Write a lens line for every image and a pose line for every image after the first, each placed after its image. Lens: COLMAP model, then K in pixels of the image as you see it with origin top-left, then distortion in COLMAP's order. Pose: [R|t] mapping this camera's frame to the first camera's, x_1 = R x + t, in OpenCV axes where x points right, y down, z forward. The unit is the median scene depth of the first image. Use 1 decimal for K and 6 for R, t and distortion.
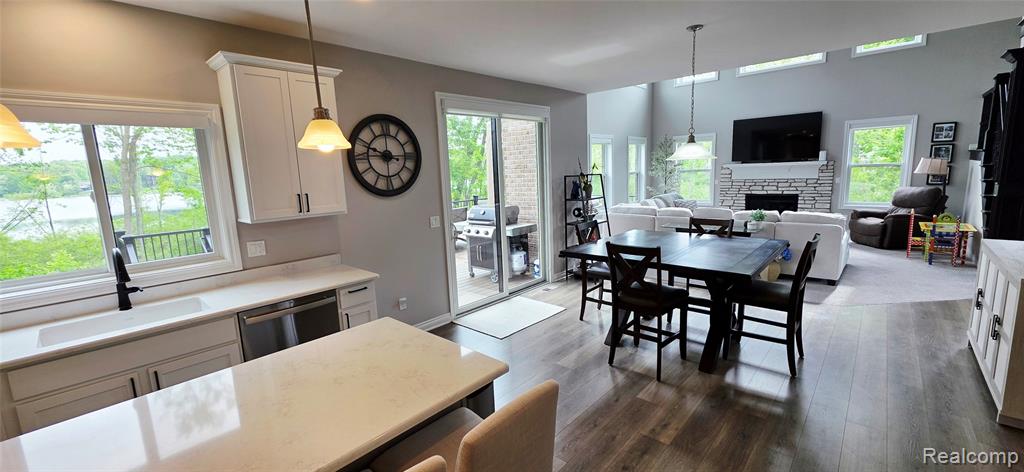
lens RADIAL K [[409.4, 0, 512.0], [0, 409.4, 236.0], [0, 0, 1]] dist [0.002444, 0.000266]
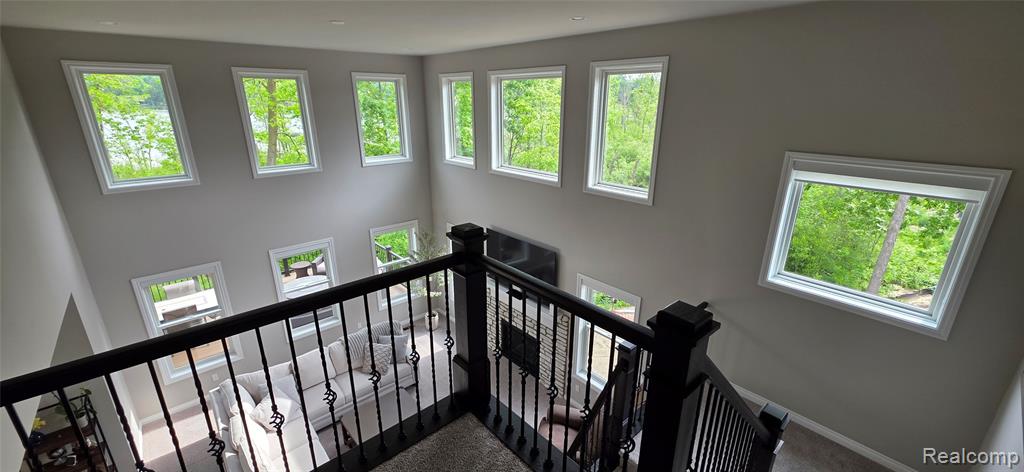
lens RADIAL K [[409.4, 0, 512.0], [0, 409.4, 236.0], [0, 0, 1]] dist [0.002444, 0.000266]
pose [[0.993946, 0.073804, -0.081386, 0.824205], [-0.059254, 0.983904, 0.168589, -0.503313], [0.092519, -0.162746, 0.982321, 0.315255]]
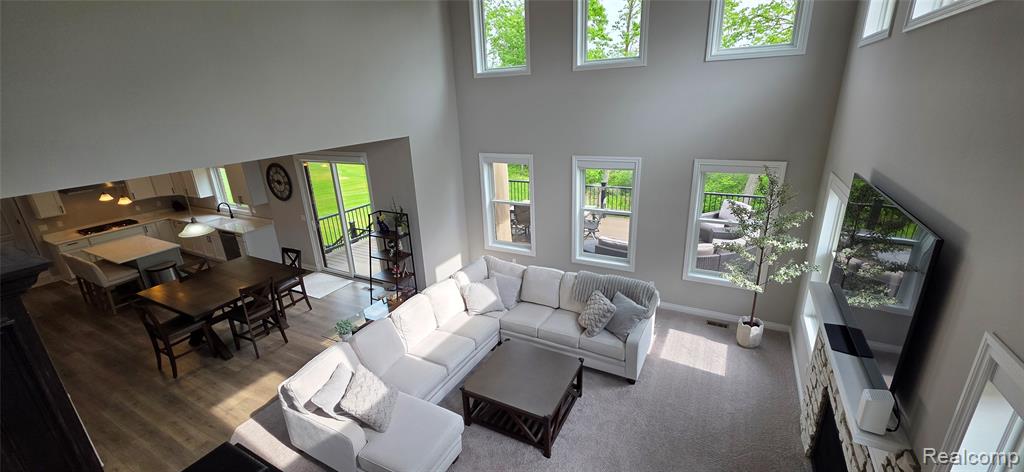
lens RADIAL K [[409.4, 0, 512.0], [0, 409.4, 236.0], [0, 0, 1]] dist [0.002444, 0.000266]
pose [[0.235973, 0.346072, -0.908048, 1.008096], [-0.123785, 0.937529, 0.325140, -0.389941], [0.963843, 0.035678, 0.264070, 0.814510]]
